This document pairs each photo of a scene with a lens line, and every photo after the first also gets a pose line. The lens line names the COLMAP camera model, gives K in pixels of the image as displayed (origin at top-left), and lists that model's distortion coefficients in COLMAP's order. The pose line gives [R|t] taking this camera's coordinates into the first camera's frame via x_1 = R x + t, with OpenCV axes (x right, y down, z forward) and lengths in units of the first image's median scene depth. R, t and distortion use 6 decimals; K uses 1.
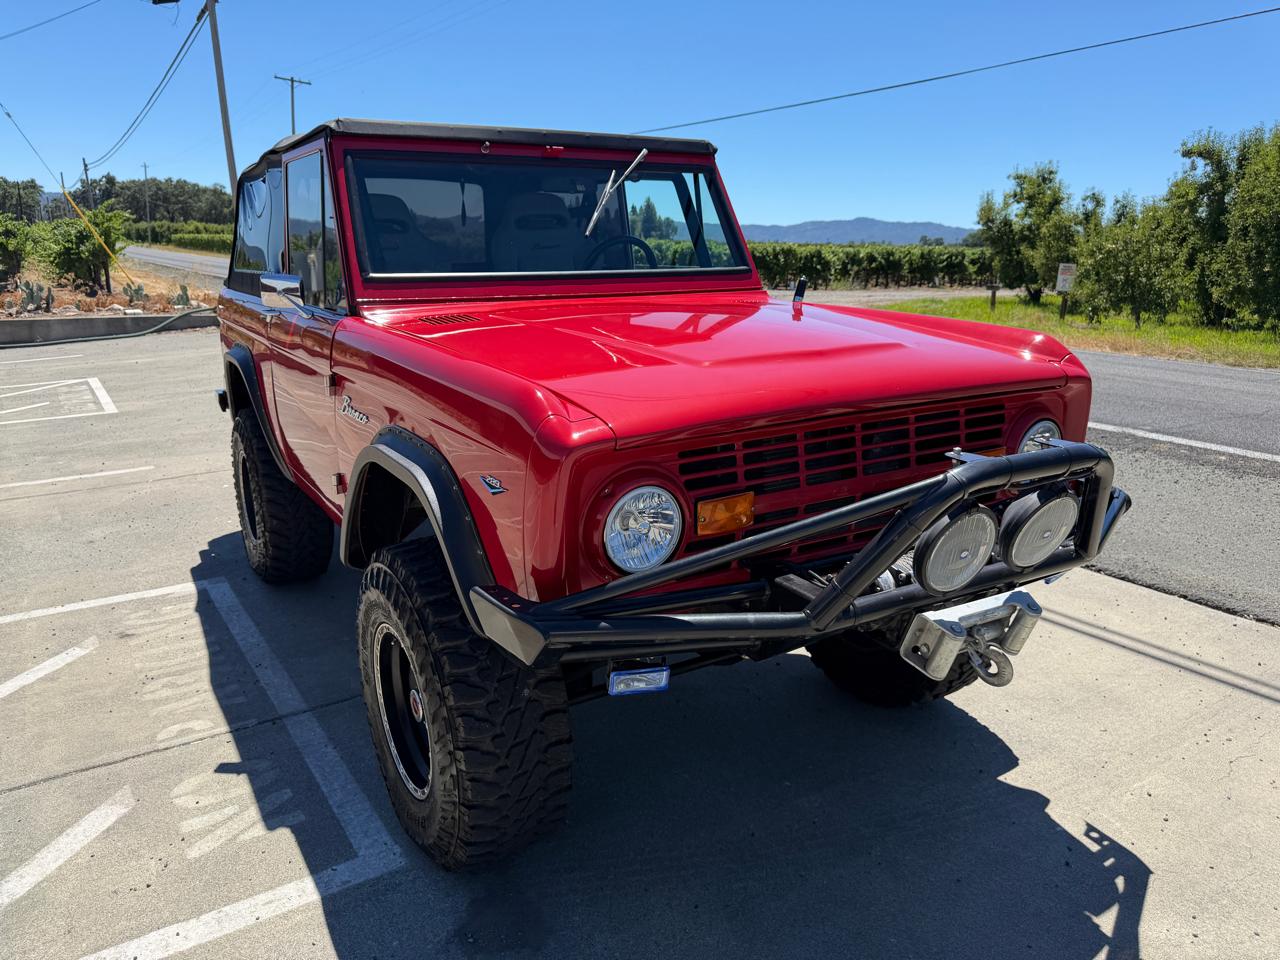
lens RADIAL K [[917.7, 0, 633.7], [0, 917.7, 482.9], [0, 0, 1]] dist [0.006231, -0.006941]
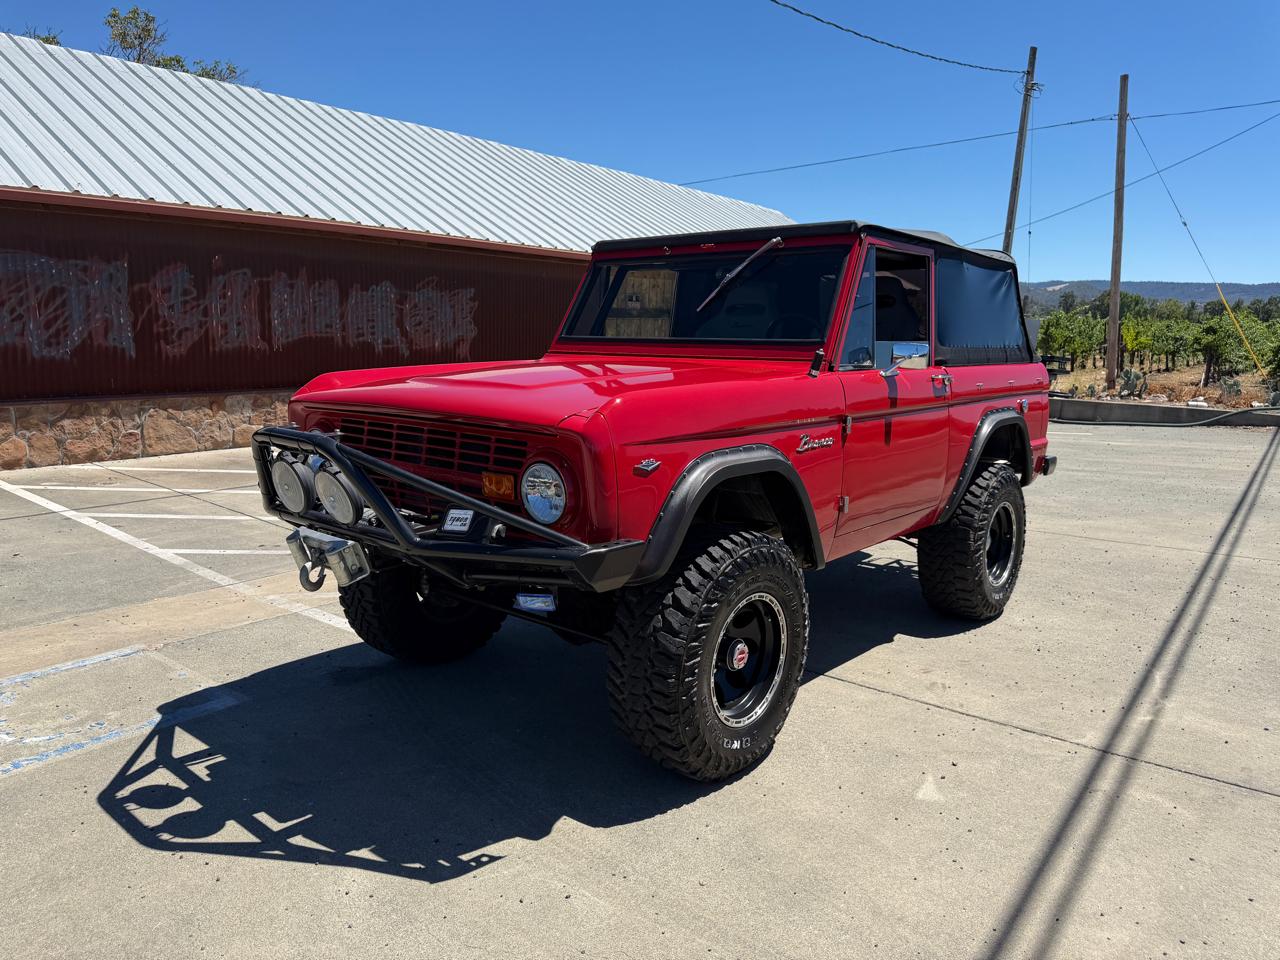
lens RADIAL K [[902.0, 0, 639.6], [0, 902.0, 484.3], [0, 0, 1]] dist [0.087139, -0.141729]
pose [[0.314276, 0.165465, -0.934801, 1.305735], [-0.259975, 0.962051, 0.082886, -0.142831], [0.913041, 0.216976, 0.345366, 0.637377]]
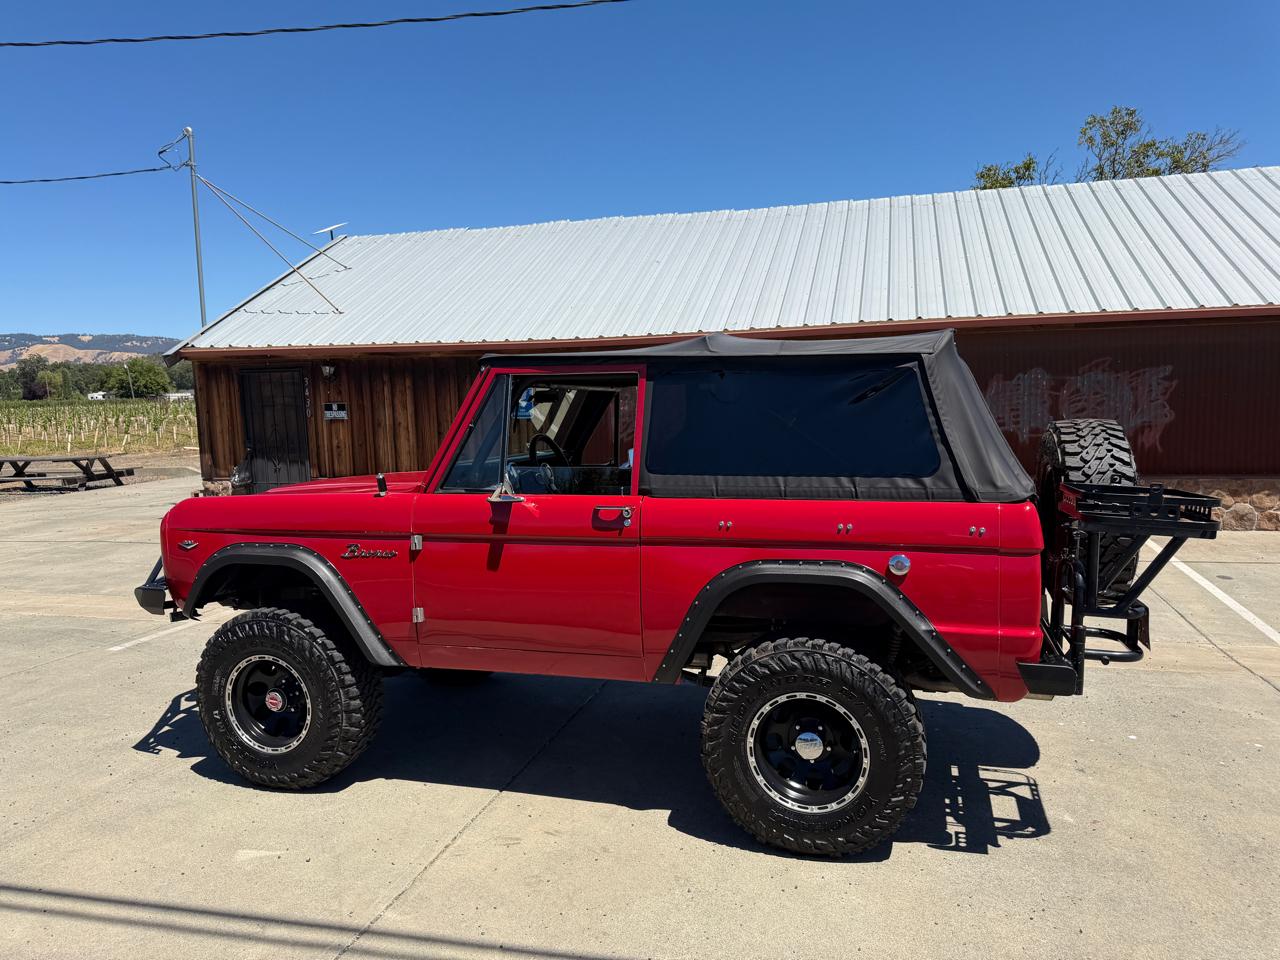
lens RADIAL K [[911.1, 0, 642.4], [0, 911.1, 478.9], [0, 0, 1]] dist [0.010015, -0.009940]
pose [[-0.739868, 0.072753, -0.668807, 0.872988], [-0.151640, 0.950517, 0.271150, -0.716380], [0.655440, 0.302033, -0.692225, 2.480946]]
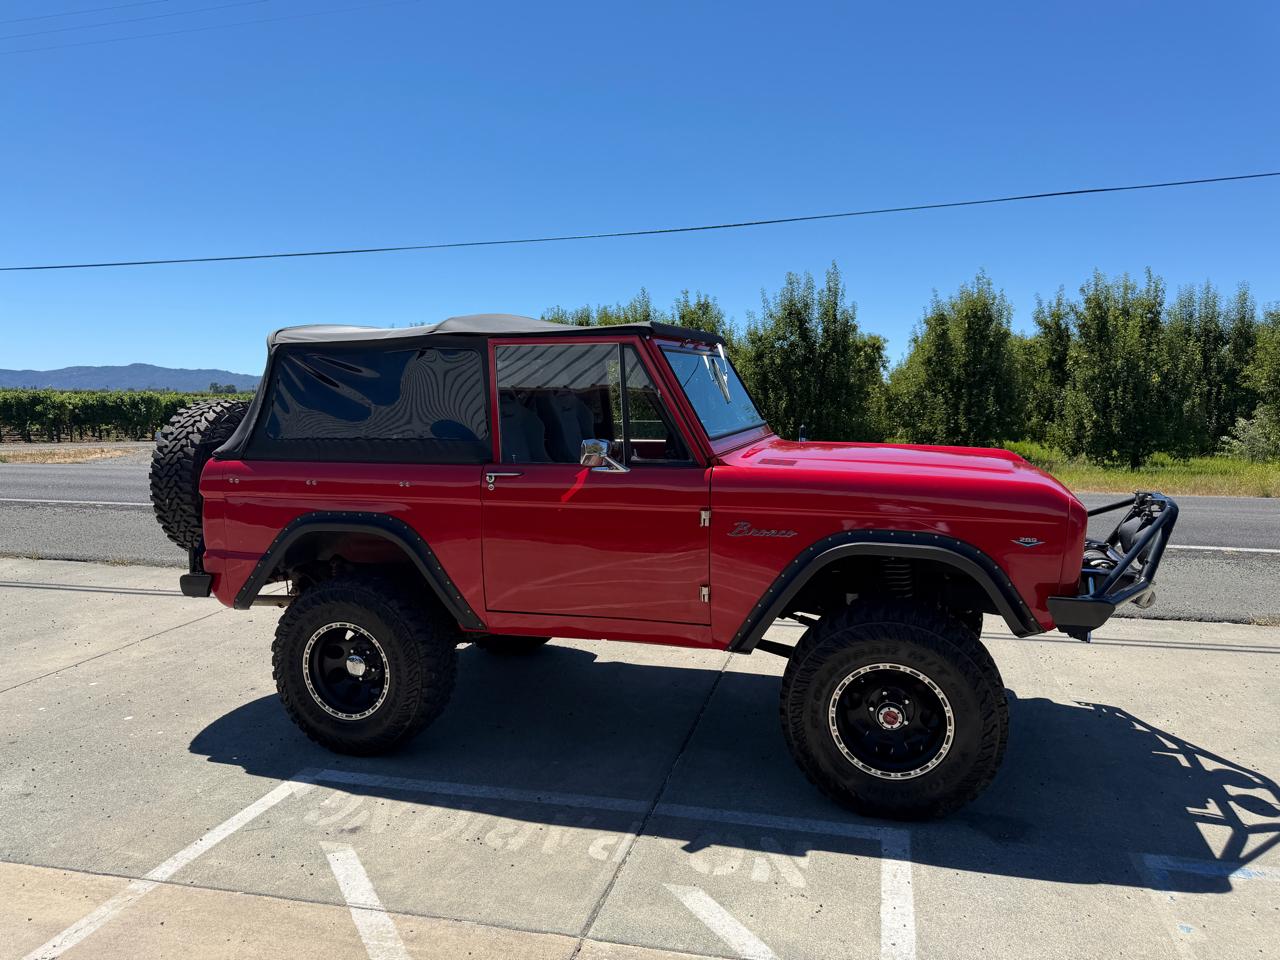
lens RADIAL K [[912.3, 0, 645.6], [0, 912.3, 484.7], [0, 0, 1]] dist [0.008963, -0.015823]
pose [[0.737189, -0.077811, 0.671191, -1.271810], [0.177527, 0.980753, -0.081284, -0.064434], [-0.651948, 0.179077, 0.736814, 0.097884]]
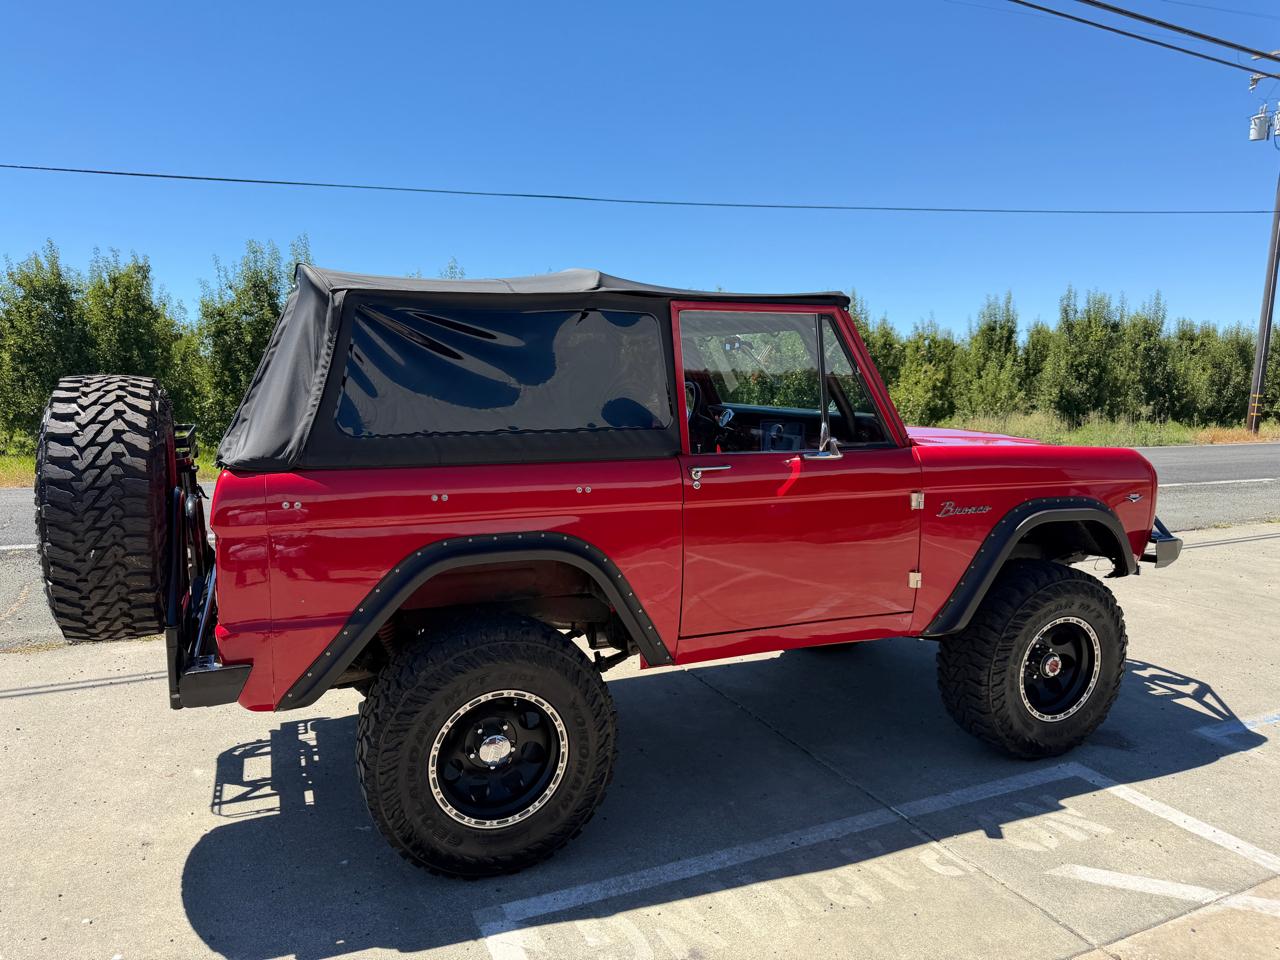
lens RADIAL K [[923.8, 0, 653.1], [0, 923.8, 462.0], [0, 0, 1]] dist [0.012992, 0.000329]
pose [[0.135586, -0.096212, 0.986083, -1.653000], [0.243767, 0.967918, 0.060921, -0.328499], [-0.960309, 0.232115, 0.154689, 1.153905]]
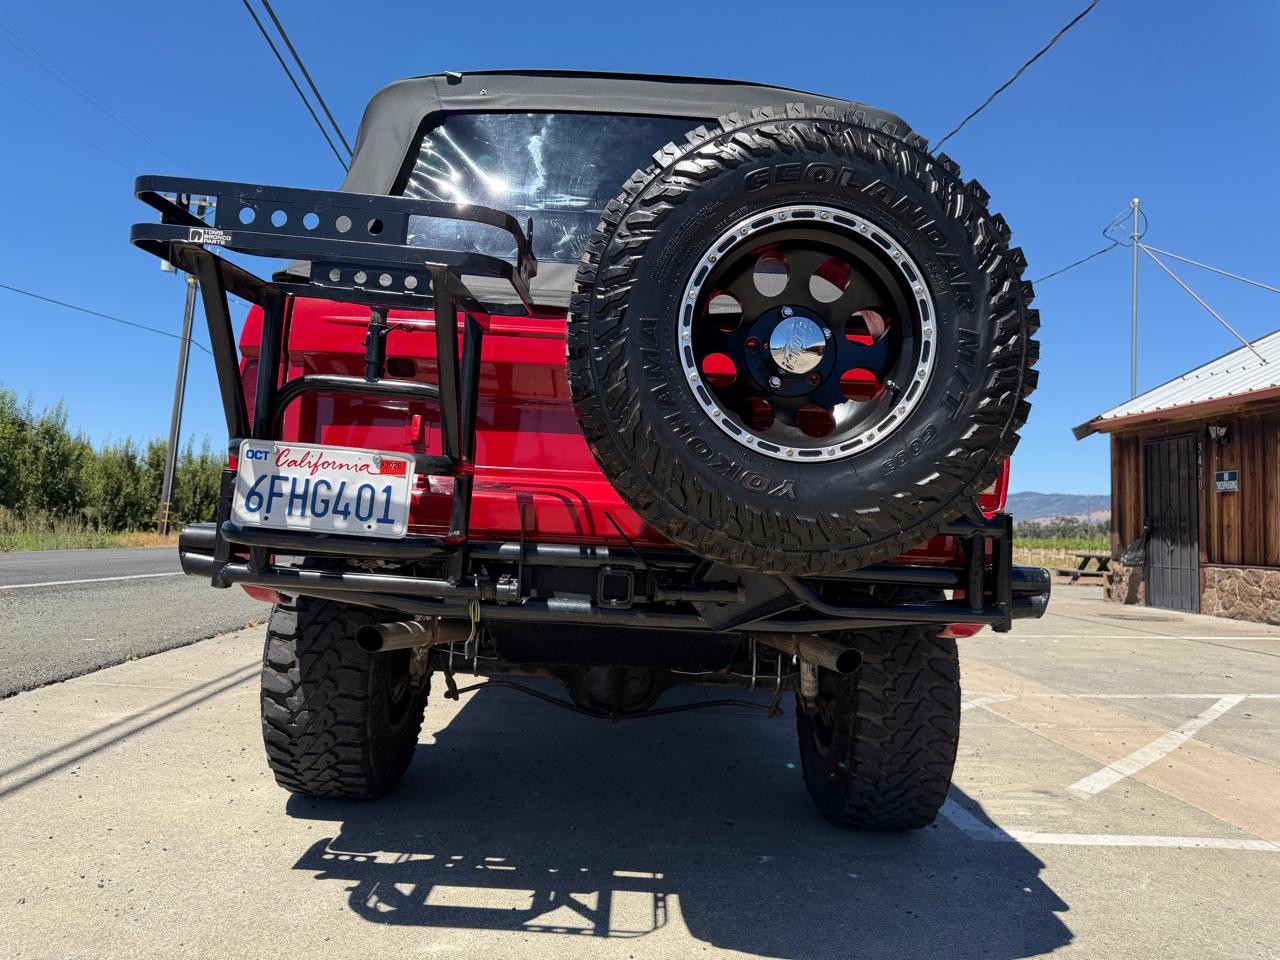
lens RADIAL K [[911.1, 0, 642.4], [0, 911.1, 478.9], [0, 0, 1]] dist [0.010015, -0.009940]
pose [[-0.862094, -0.010990, 0.506629, -0.902067], [0.084369, 0.982698, 0.164881, -0.388771], [-0.499675, 0.184887, -0.846251, 2.523365]]
